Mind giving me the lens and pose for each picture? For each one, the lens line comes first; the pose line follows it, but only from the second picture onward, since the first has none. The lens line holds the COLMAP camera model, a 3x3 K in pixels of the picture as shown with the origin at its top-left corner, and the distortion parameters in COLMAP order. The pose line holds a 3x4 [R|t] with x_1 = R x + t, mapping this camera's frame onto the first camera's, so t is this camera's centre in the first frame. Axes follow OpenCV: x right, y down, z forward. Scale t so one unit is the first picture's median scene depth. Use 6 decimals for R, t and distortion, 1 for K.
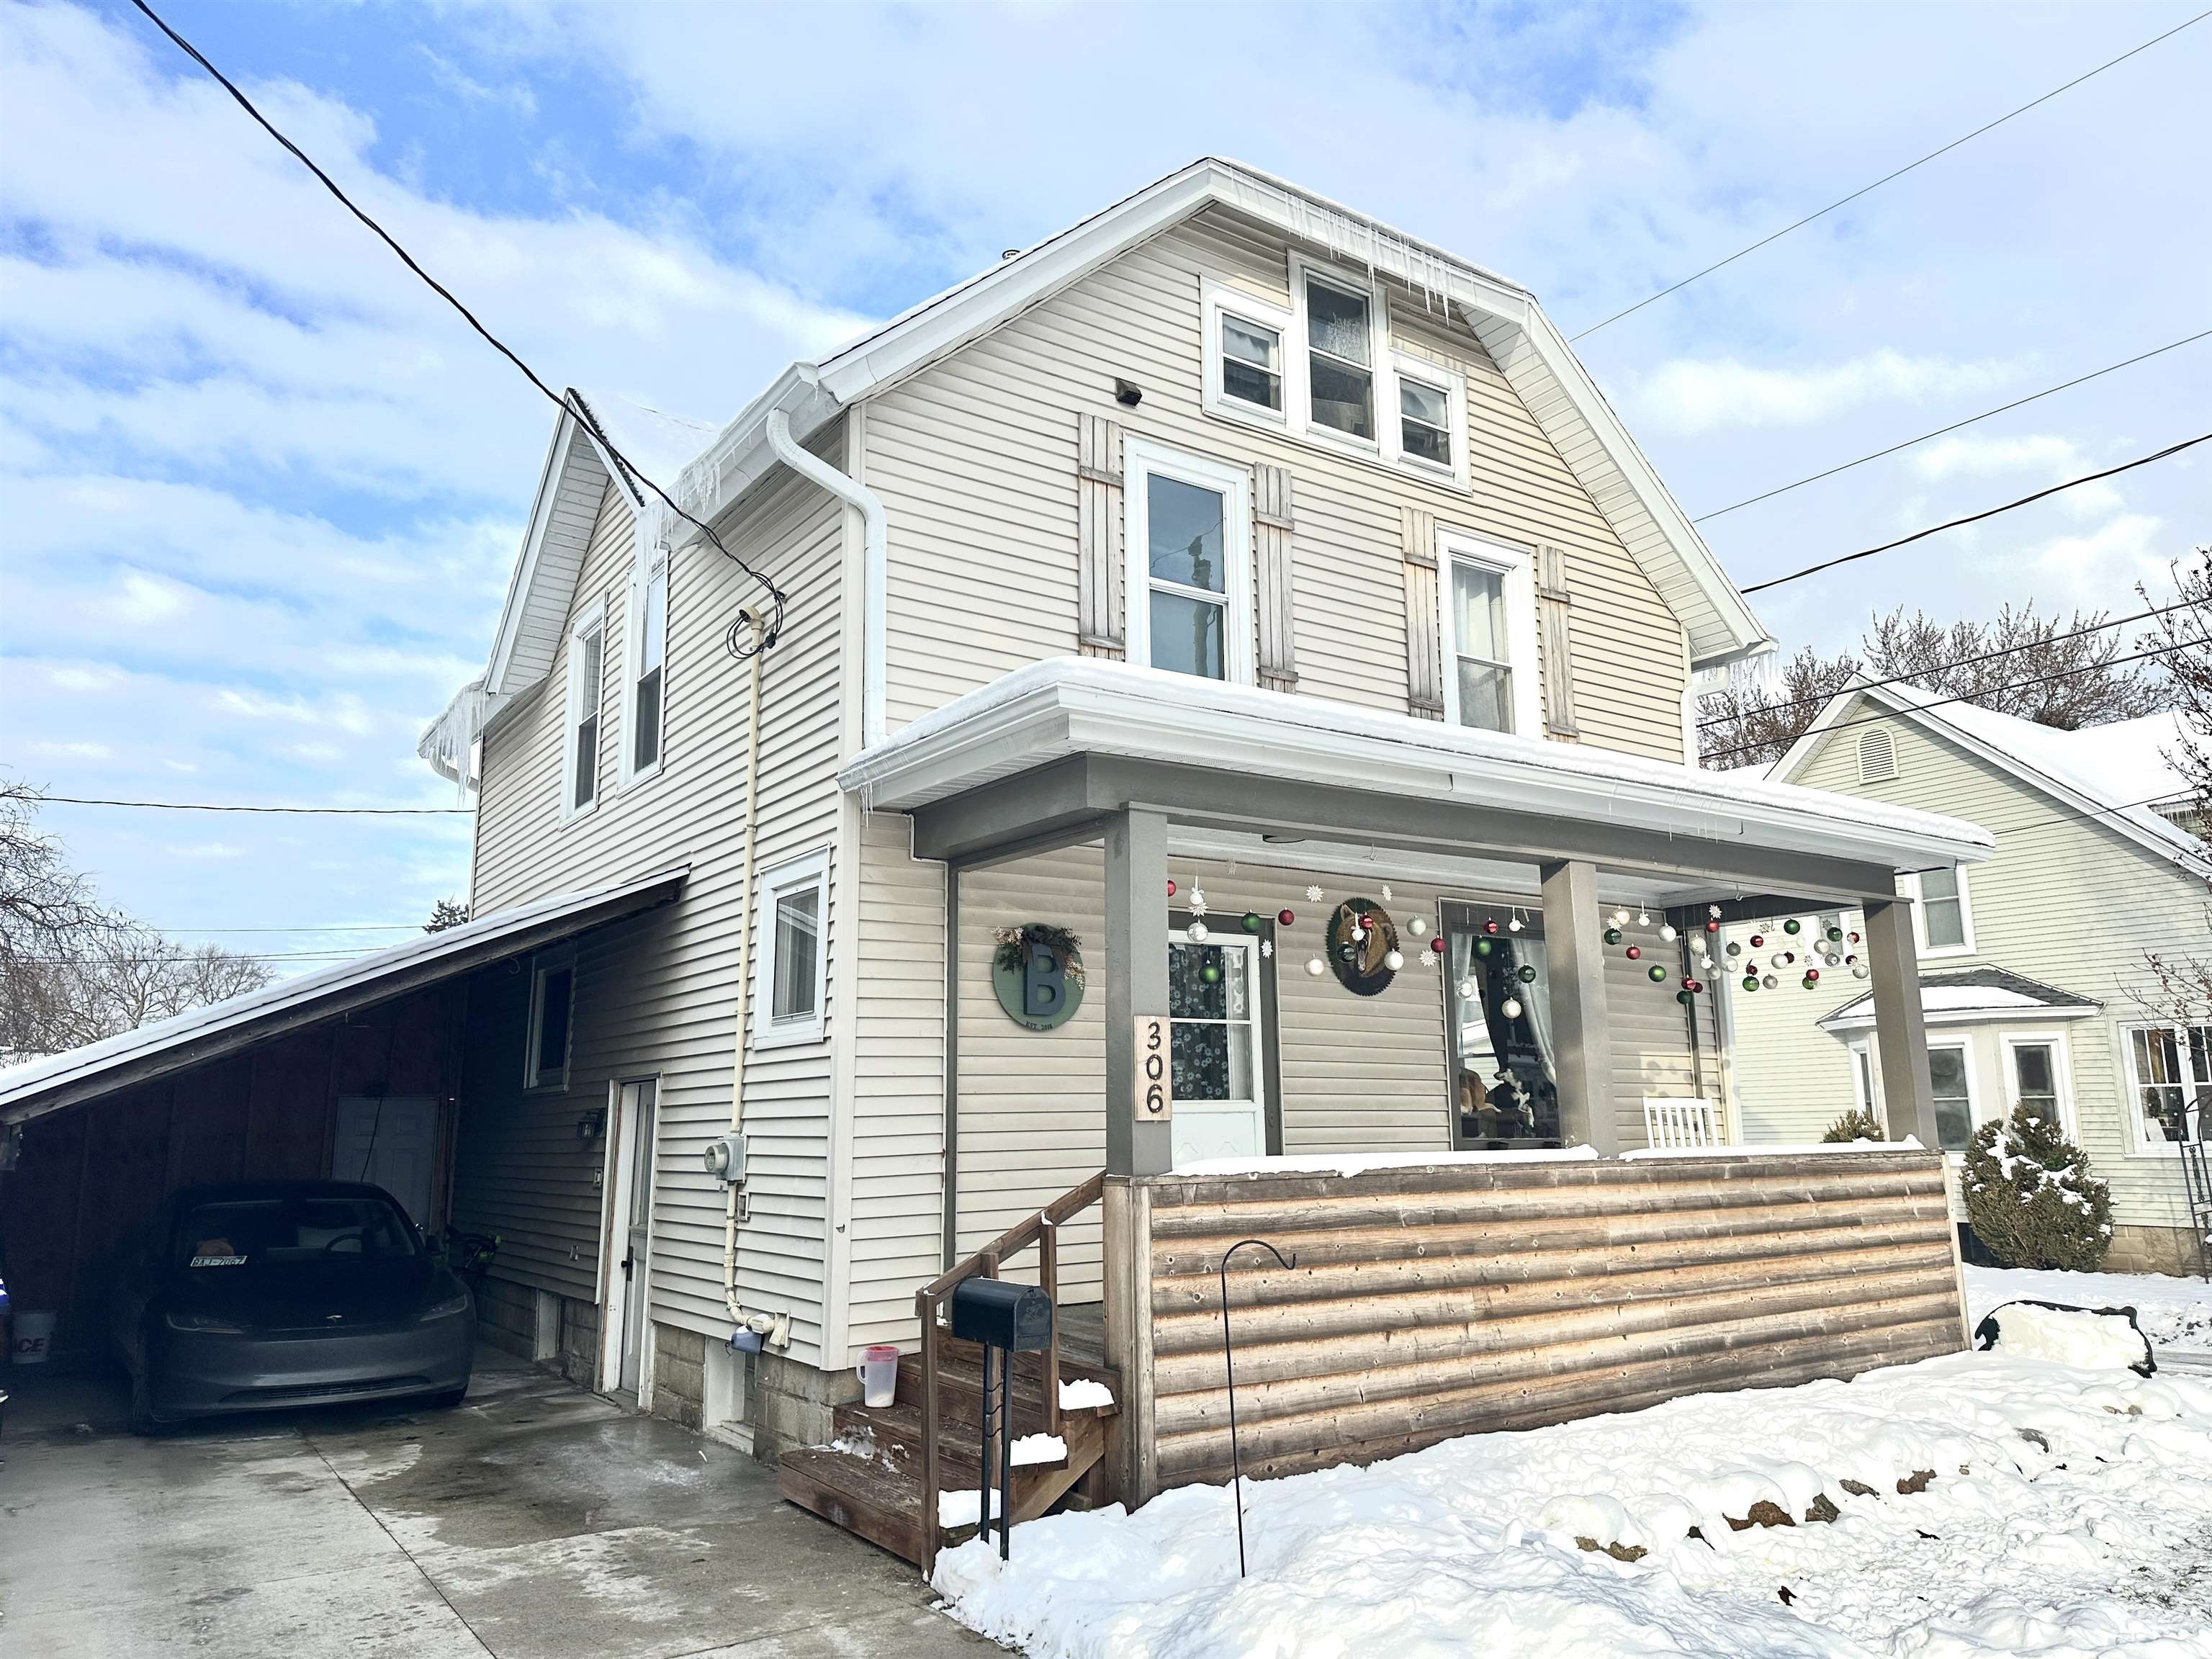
lens RADIAL K [[1510.4, 0, 1085.0], [0, 1510.4, 822.8], [0, 0, 1]] dist [0.024133, -0.043526]
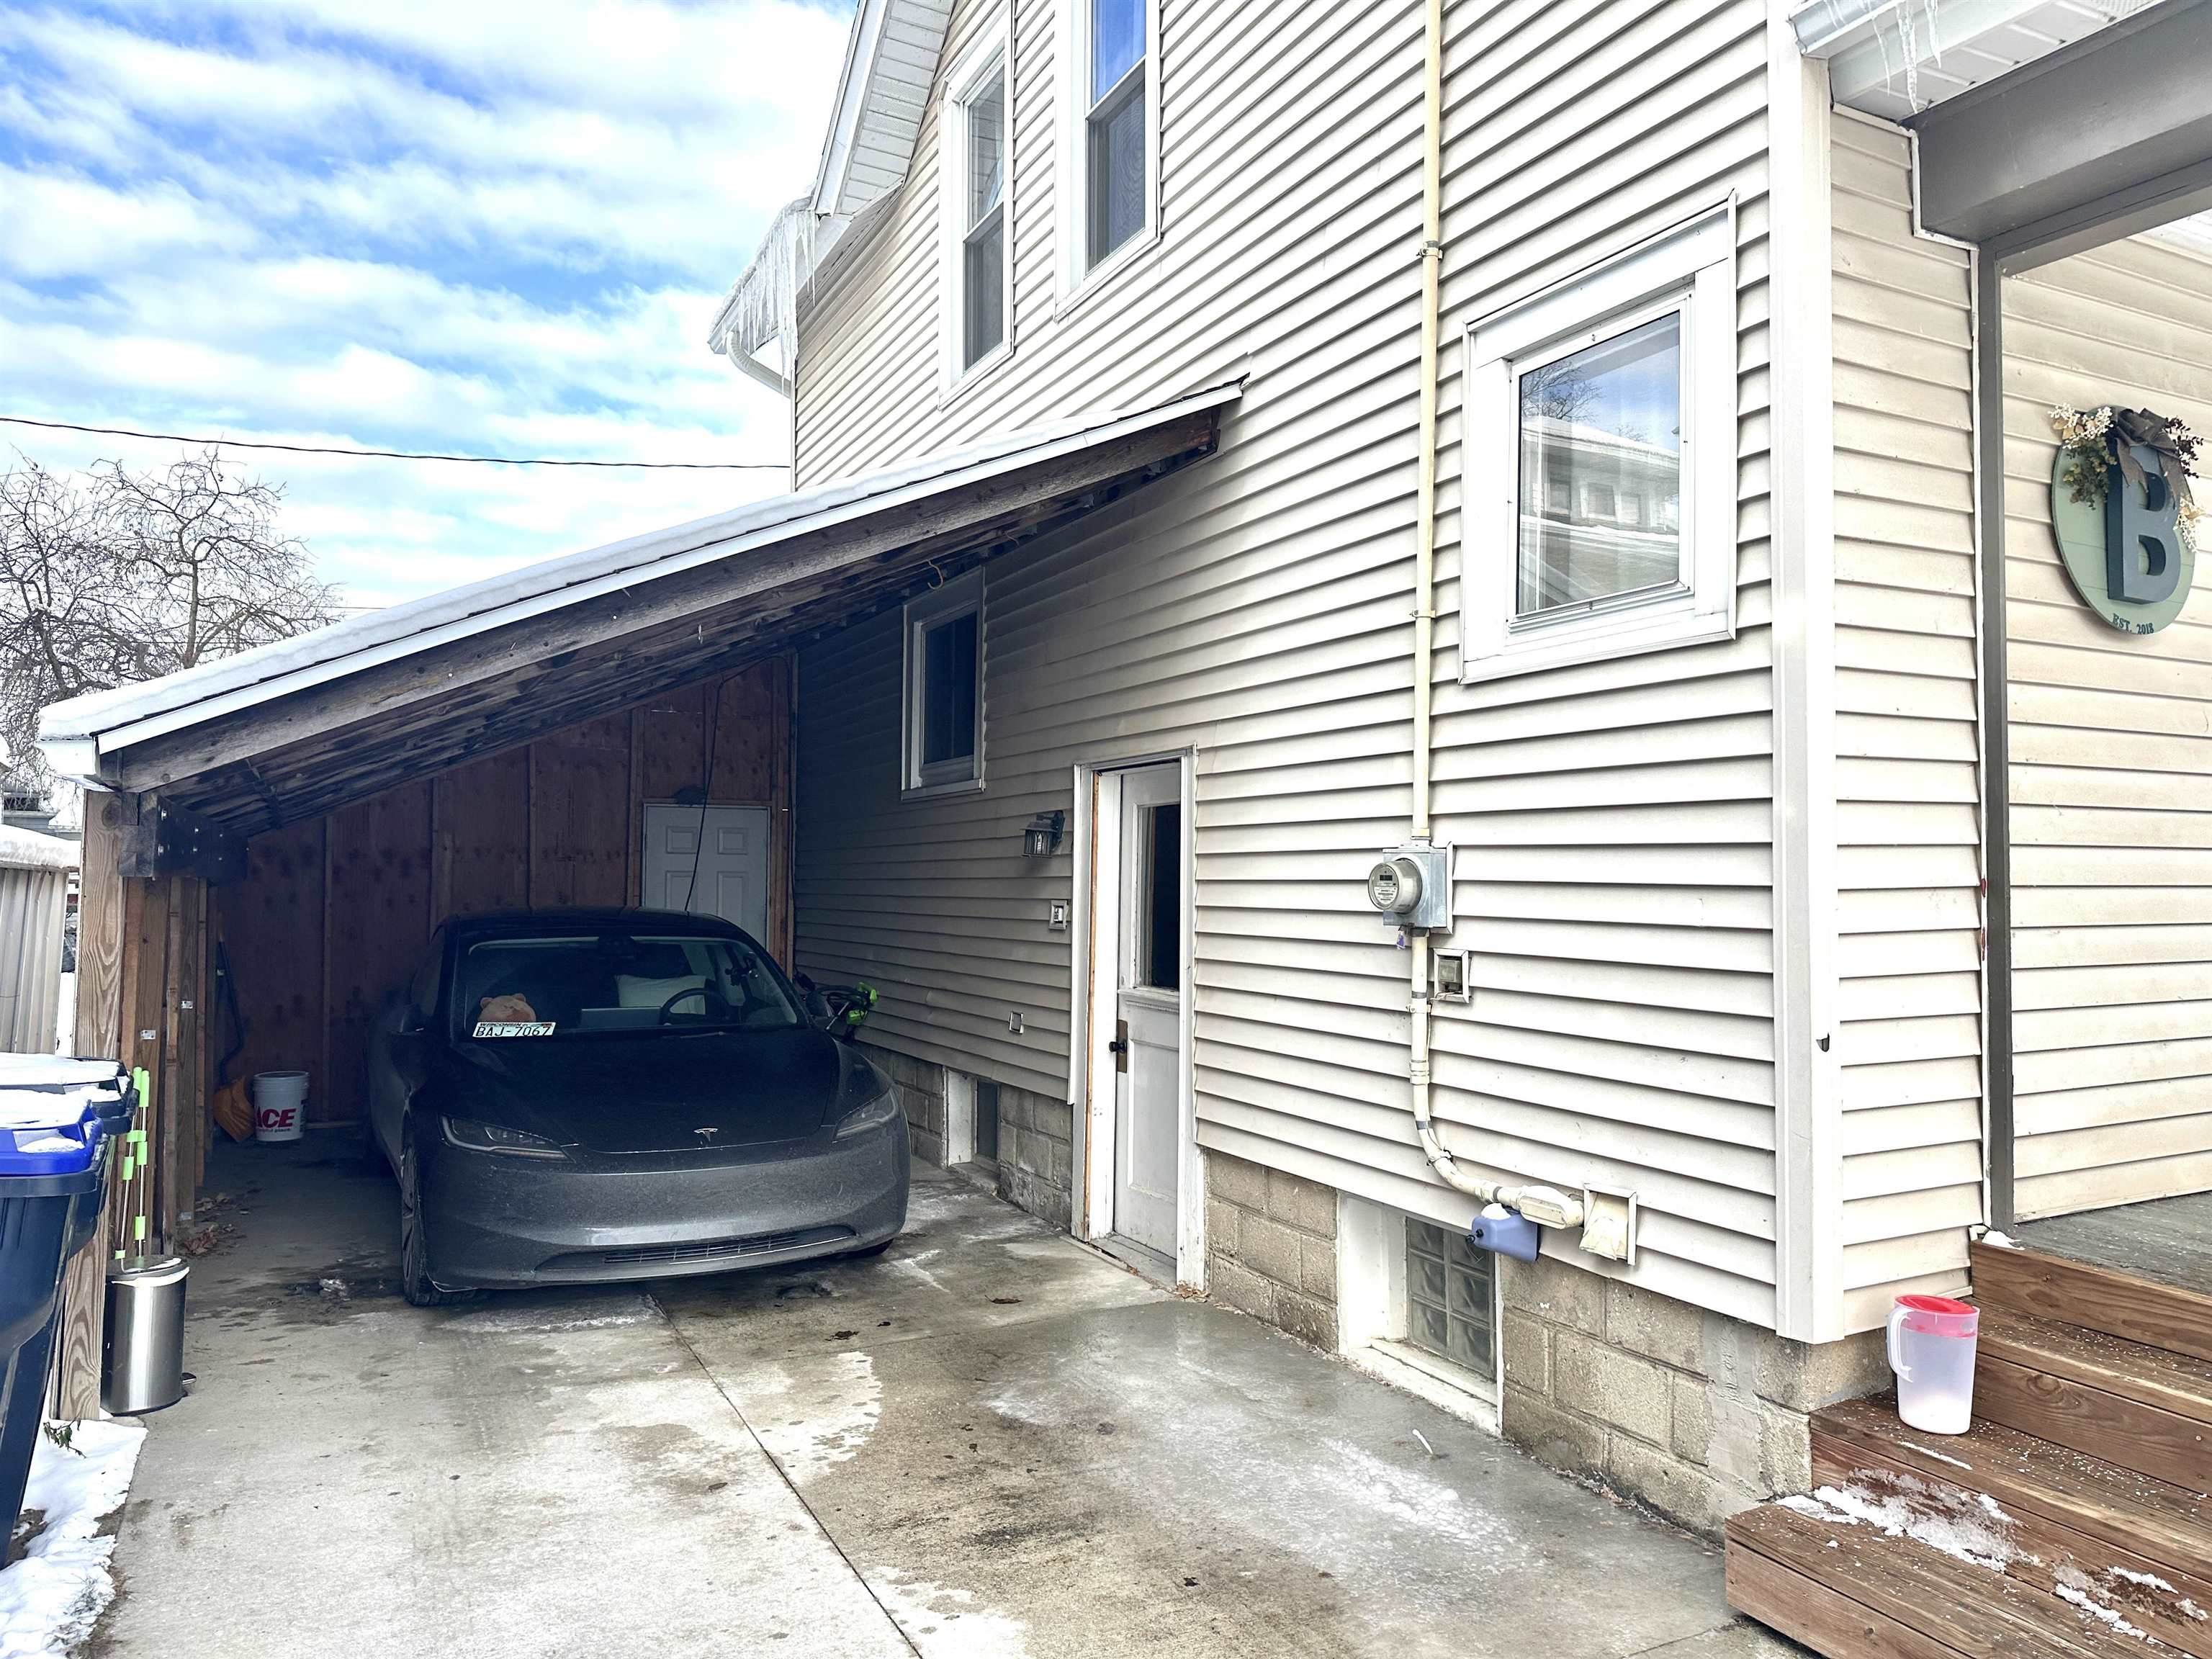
lens RADIAL K [[1556.0, 0, 1116.4], [0, 1556.0, 826.0], [0, 0, 1]] dist [0.124753, -0.247366]
pose [[0.991318, 0.013225, -0.130819, -0.239666], [0.009044, 0.985715, 0.168180, 0.096177], [0.131174, -0.167902, 0.977037, 0.405766]]
